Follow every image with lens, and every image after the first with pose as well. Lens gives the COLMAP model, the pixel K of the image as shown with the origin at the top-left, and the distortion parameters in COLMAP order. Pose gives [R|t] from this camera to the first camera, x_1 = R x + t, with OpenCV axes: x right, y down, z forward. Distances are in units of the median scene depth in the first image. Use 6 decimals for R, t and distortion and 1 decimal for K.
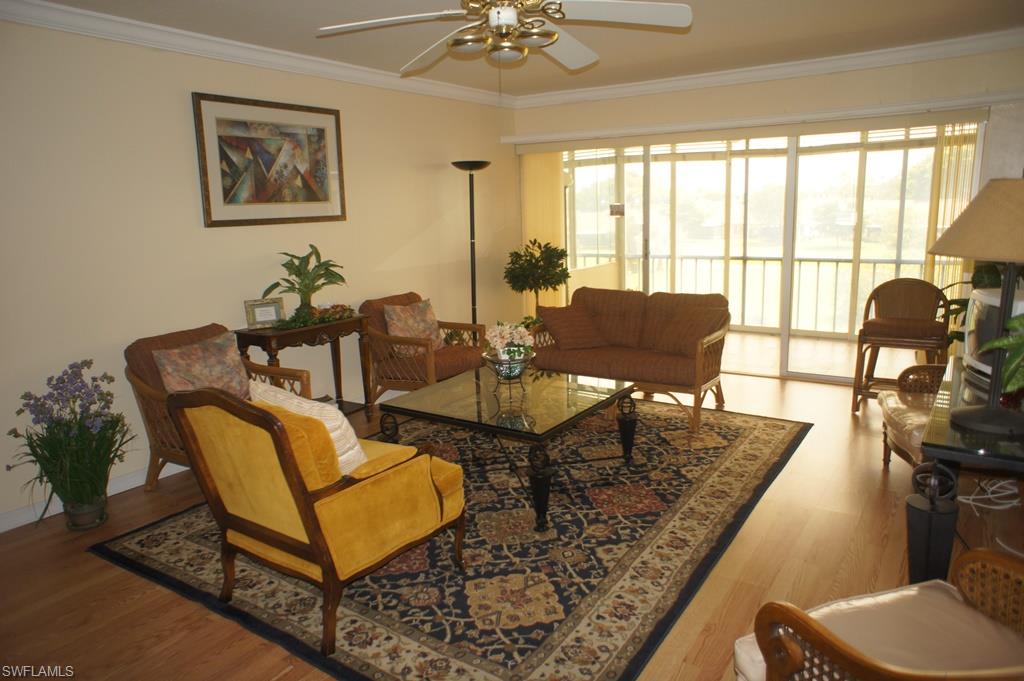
lens RADIAL K [[701.2, 0, 512.2], [0, 701.2, 338.7], [0, 0, 1]] dist [-0.062961, 0.078242]
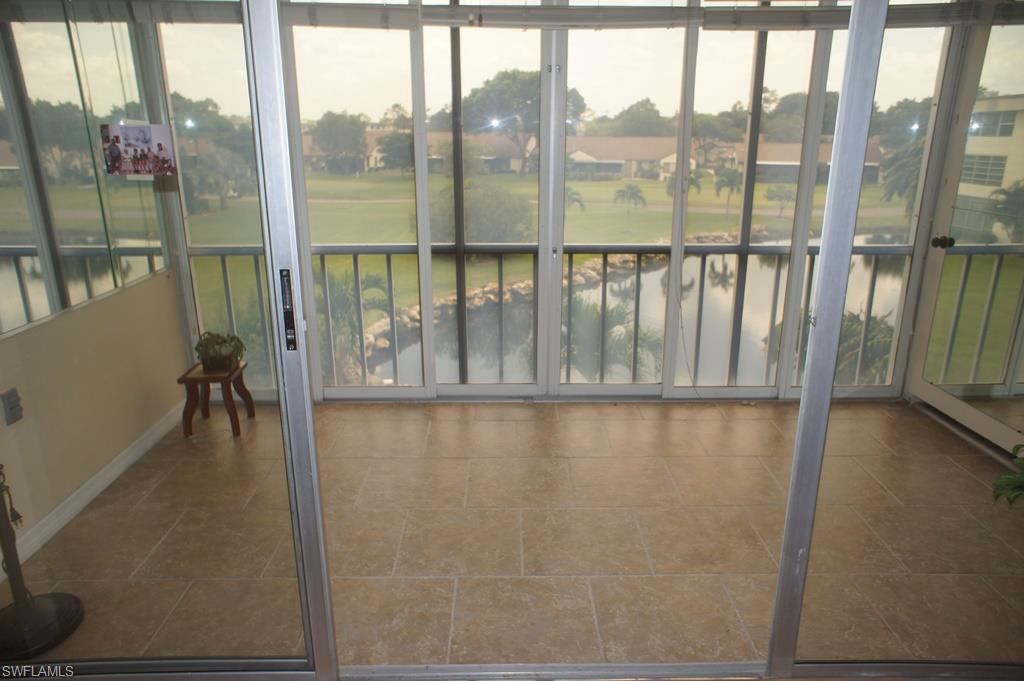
lens RADIAL K [[701.2, 0, 506.9], [0, 701.2, 344.2], [0, 0, 1]] dist [-0.062961, 0.078242]
pose [[0.827642, -0.144924, 0.542223, 0.012206], [0.088887, 0.987741, 0.128324, -0.014834], [-0.554173, -0.058010, 0.830378, 0.077786]]
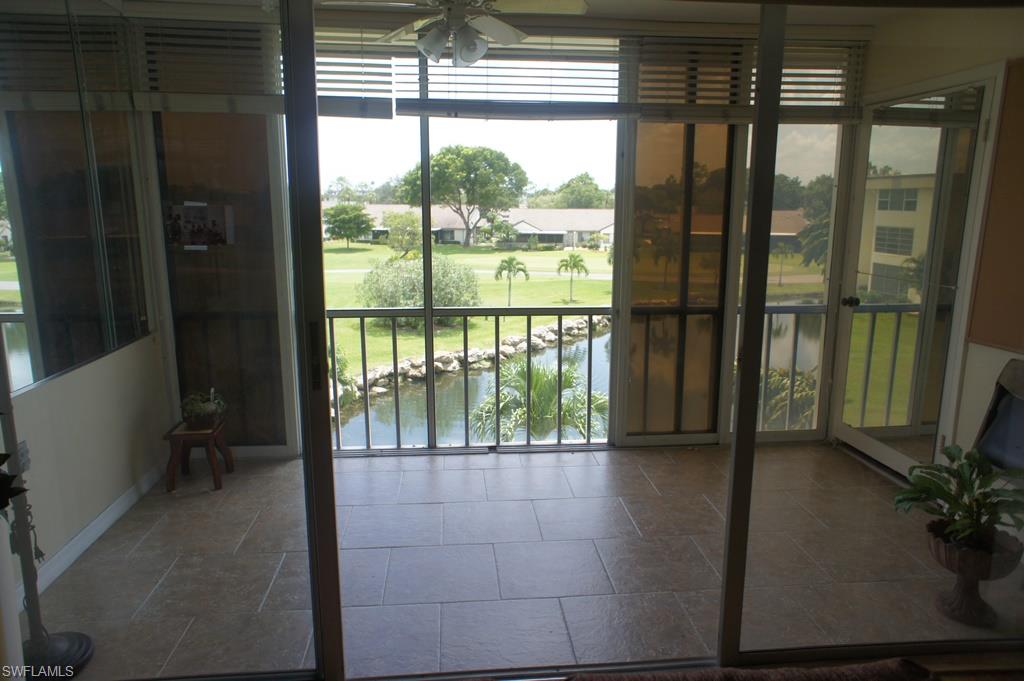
lens RADIAL K [[701.2, 0, 510.7], [0, 701.2, 344.3], [0, 0, 1]] dist [-0.062961, 0.078242]
pose [[0.777213, -0.102144, 0.620891, 0.008199], [0.099202, 0.994287, 0.039394, -0.014457], [-0.621368, 0.030976, 0.782906, 0.074728]]
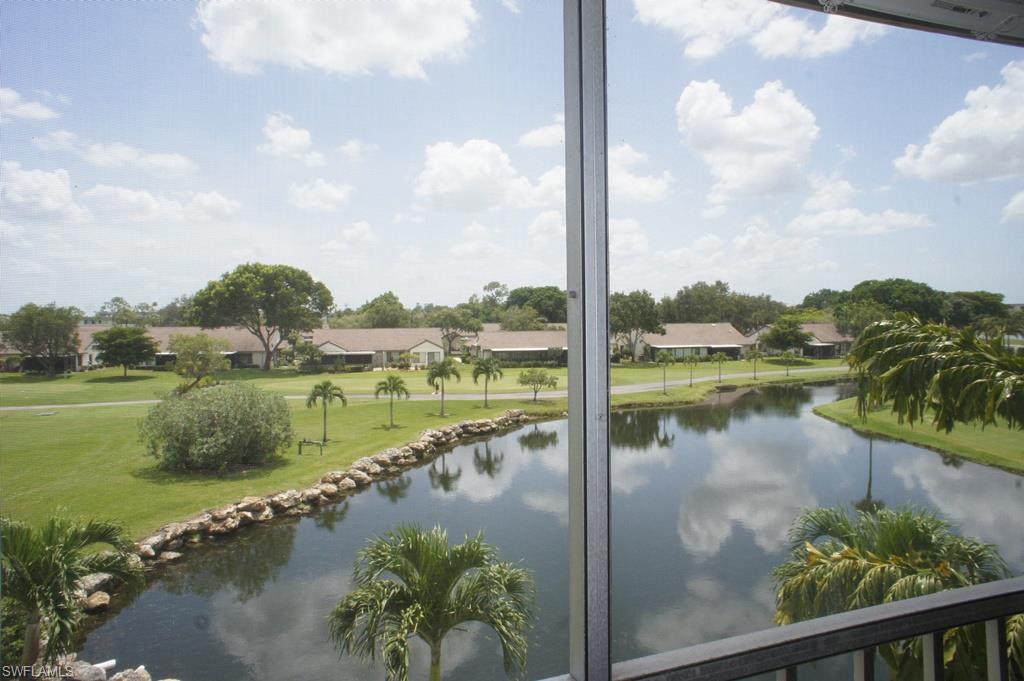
lens RADIAL K [[701.2, 0, 513.0], [0, 701.2, 341.4], [0, 0, 1]] dist [-0.062961, 0.078242]
pose [[0.567716, -0.009292, 0.823172, 0.027625], [0.153586, 0.983575, -0.094821, -0.023240], [-0.808770, 0.180259, 0.559819, 0.120893]]
